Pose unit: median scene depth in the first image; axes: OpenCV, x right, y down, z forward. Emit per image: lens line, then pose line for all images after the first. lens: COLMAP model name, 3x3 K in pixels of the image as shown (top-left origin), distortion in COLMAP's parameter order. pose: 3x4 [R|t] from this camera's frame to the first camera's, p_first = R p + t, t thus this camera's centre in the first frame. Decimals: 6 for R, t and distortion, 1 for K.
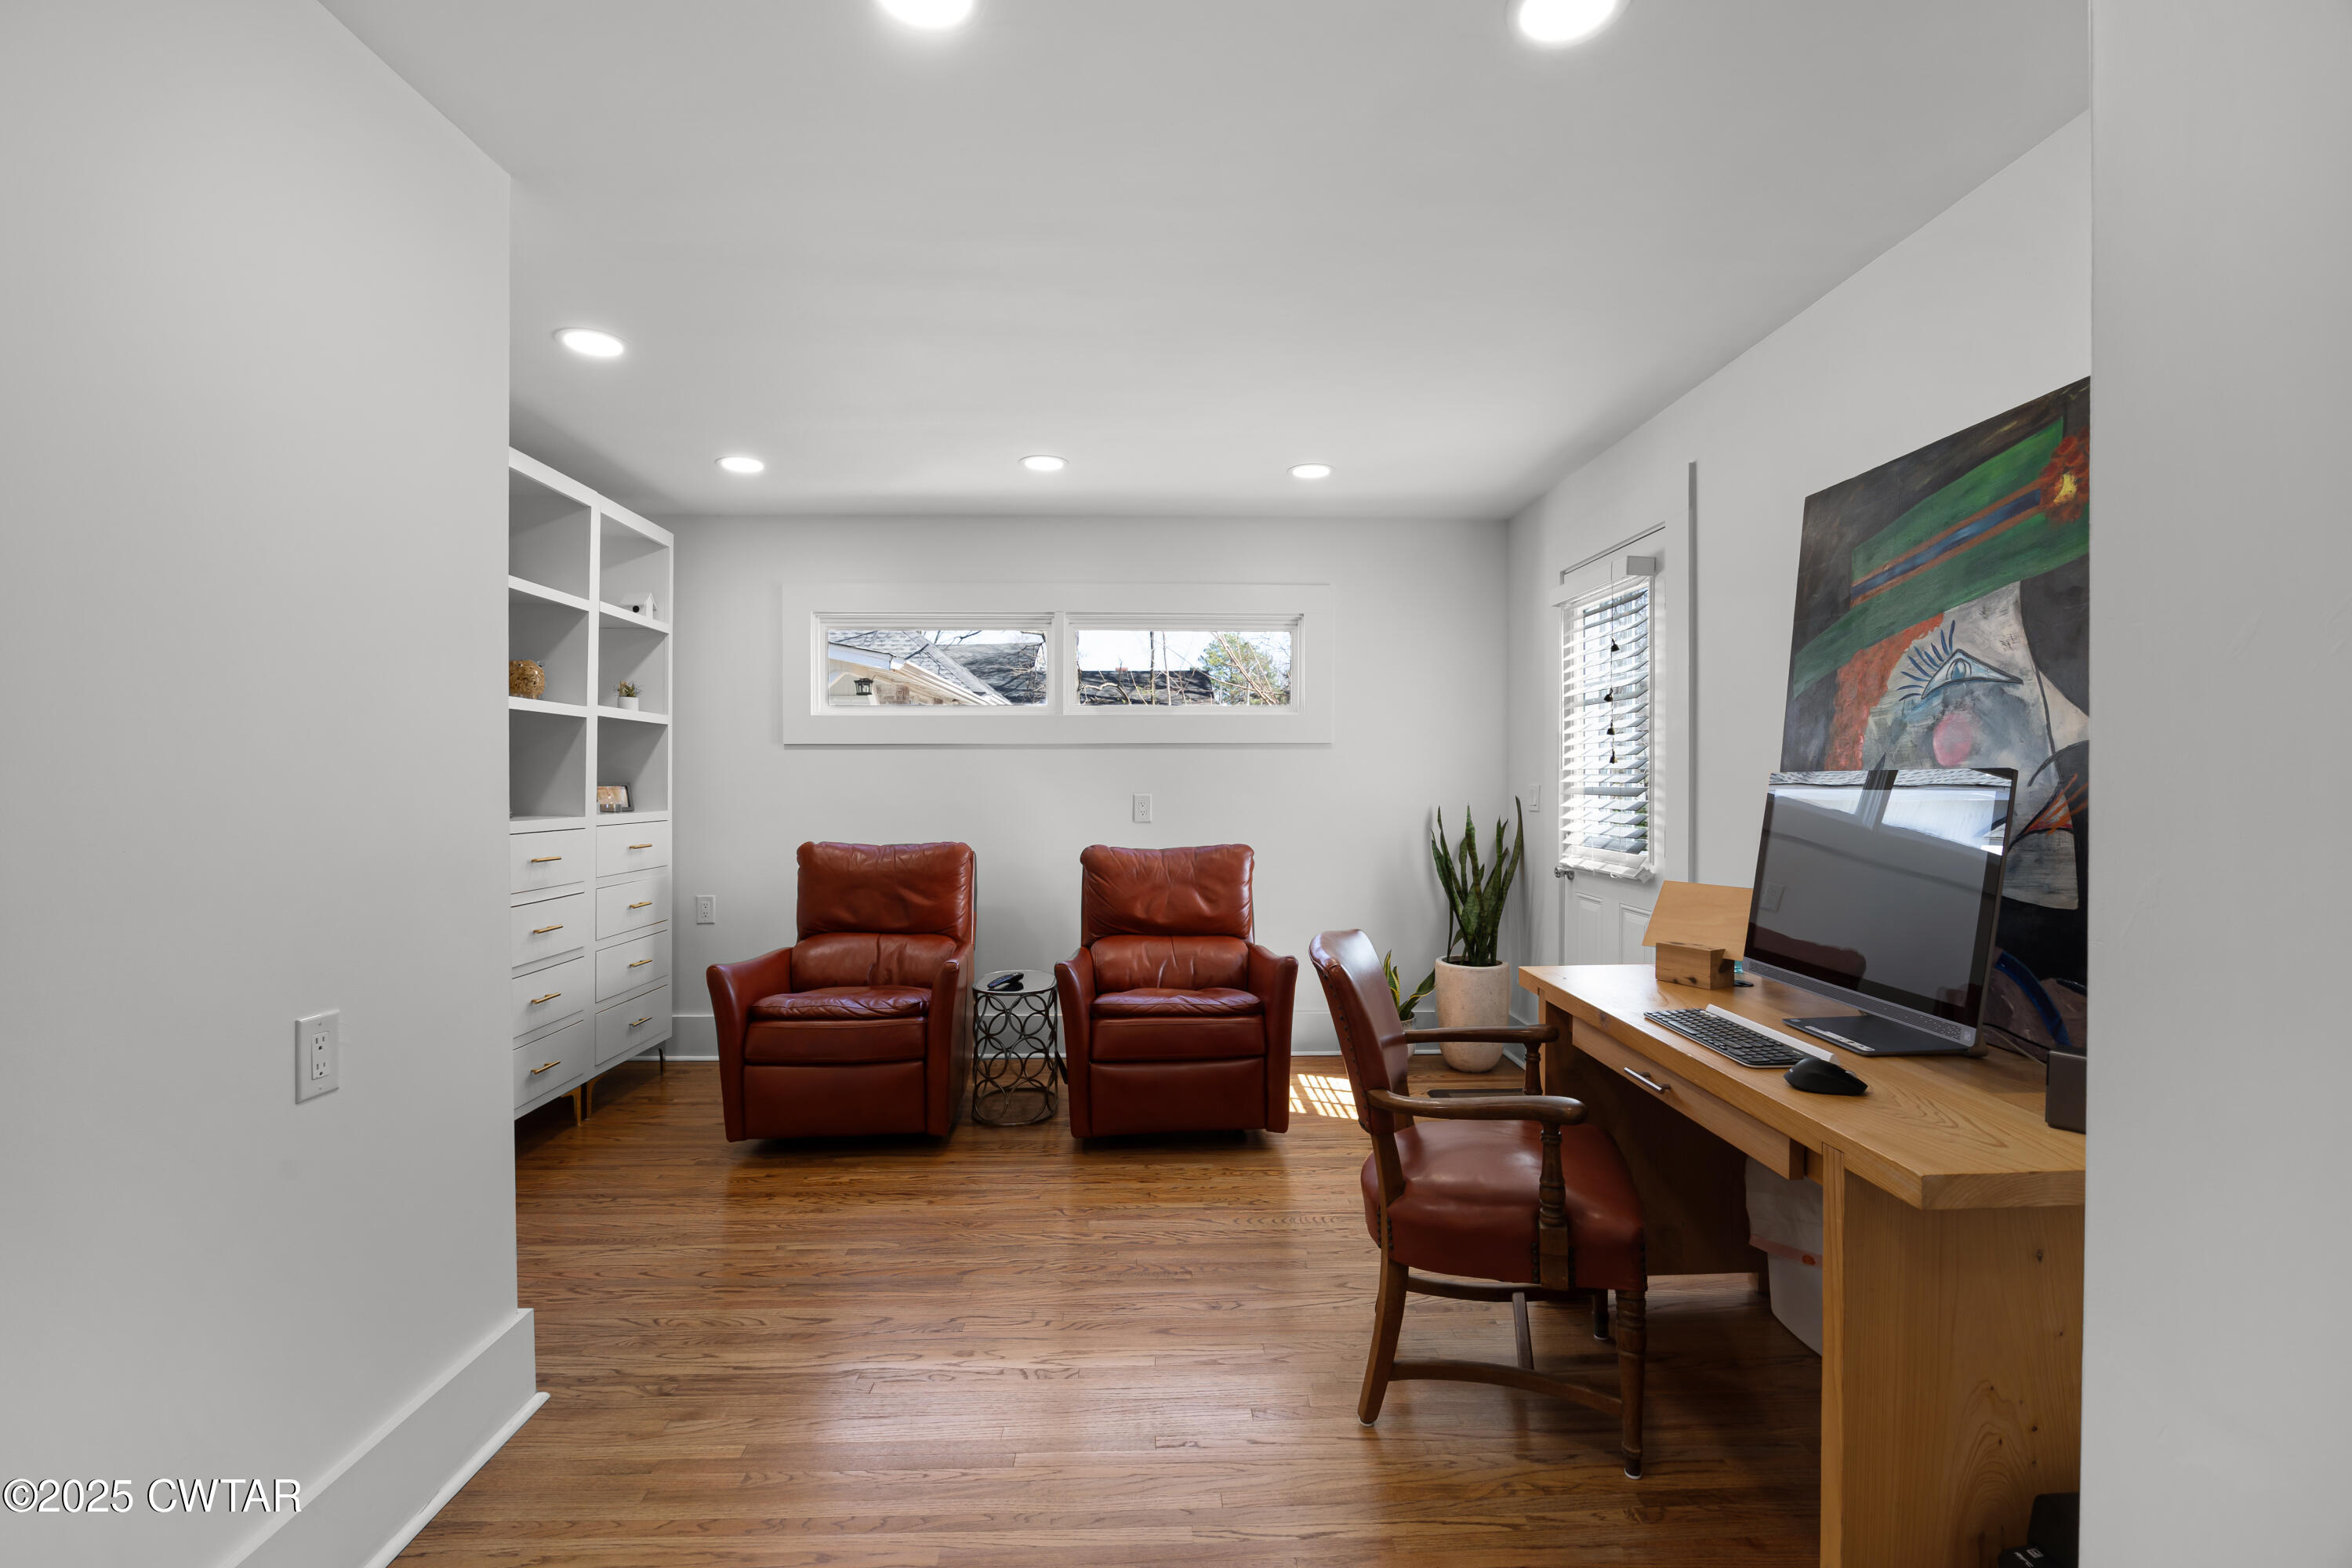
lens RADIAL K [[1044.5, 0, 1185.4], [0, 1044.5, 779.7], [0, 0, 1]] dist [-0.000947, -0.000078]
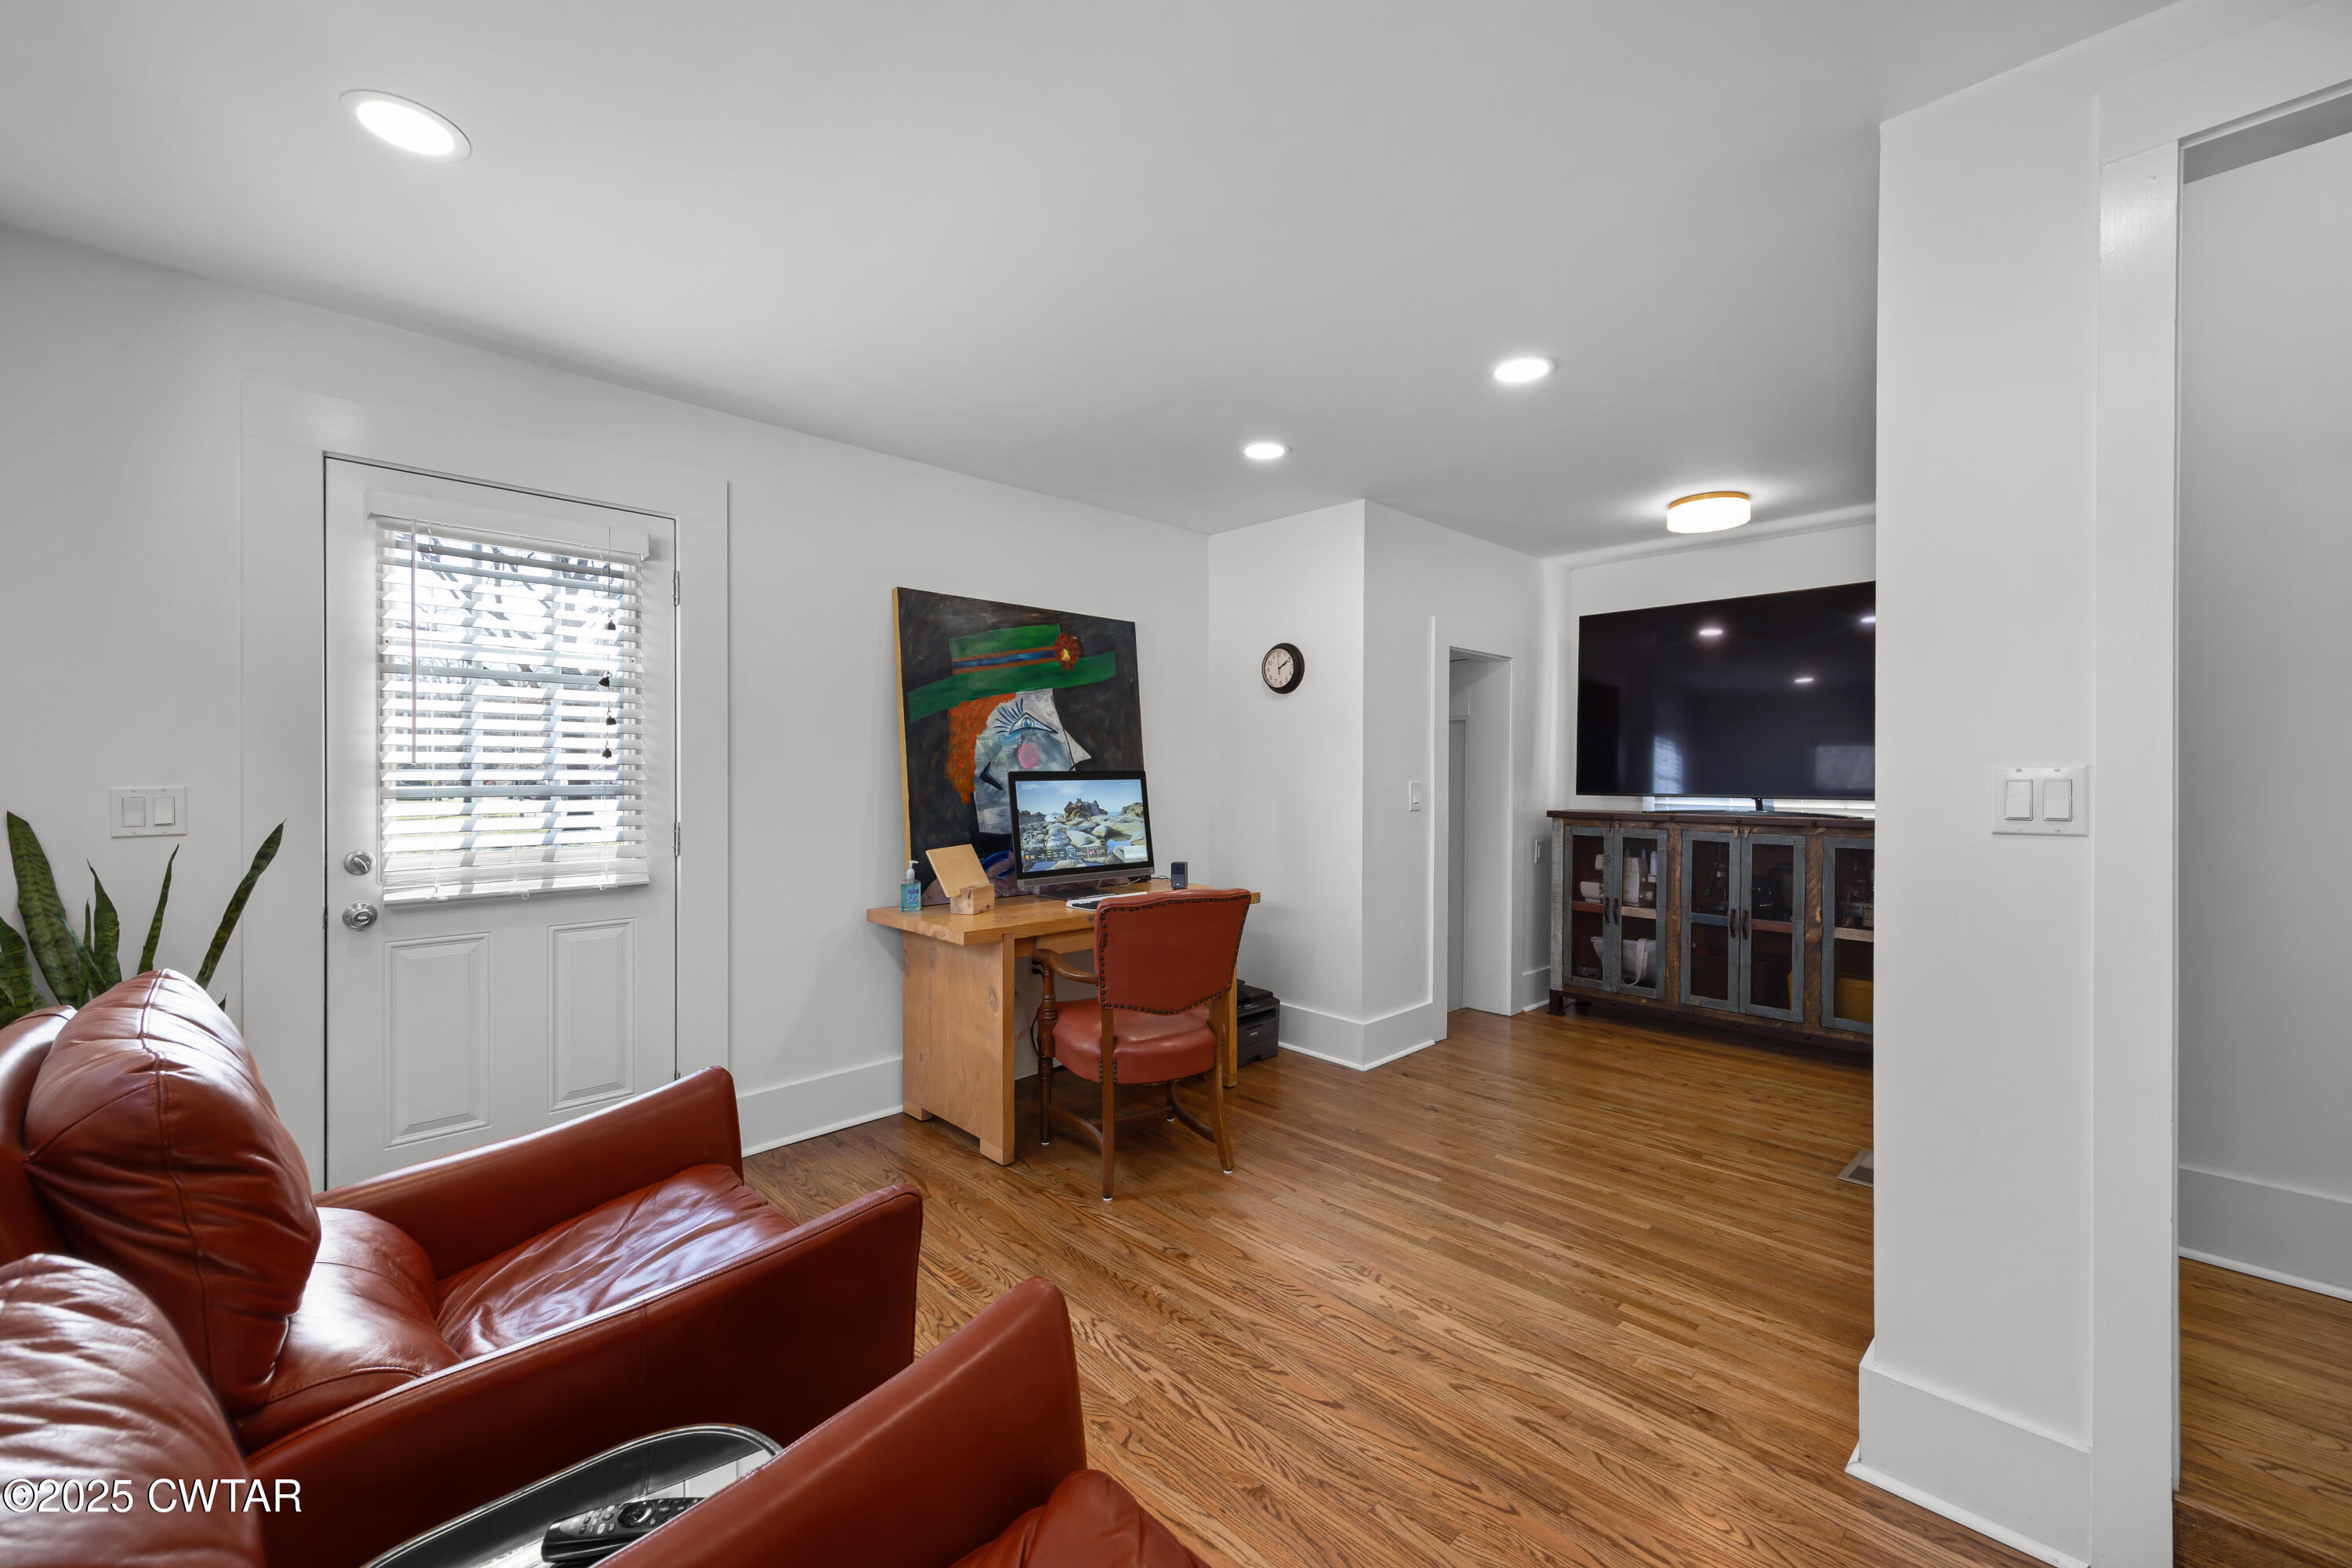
lens RADIAL K [[911.3, 0, 1191.4], [0, 911.3, 784.5], [0, 0, 1]] dist [0.000089, 0.000231]
pose [[-0.671948, -0.006883, 0.740567, -0.776566], [0.001540, 0.999942, 0.010691, -0.000745], [-0.740597, 0.008324, -0.671898, 1.855892]]
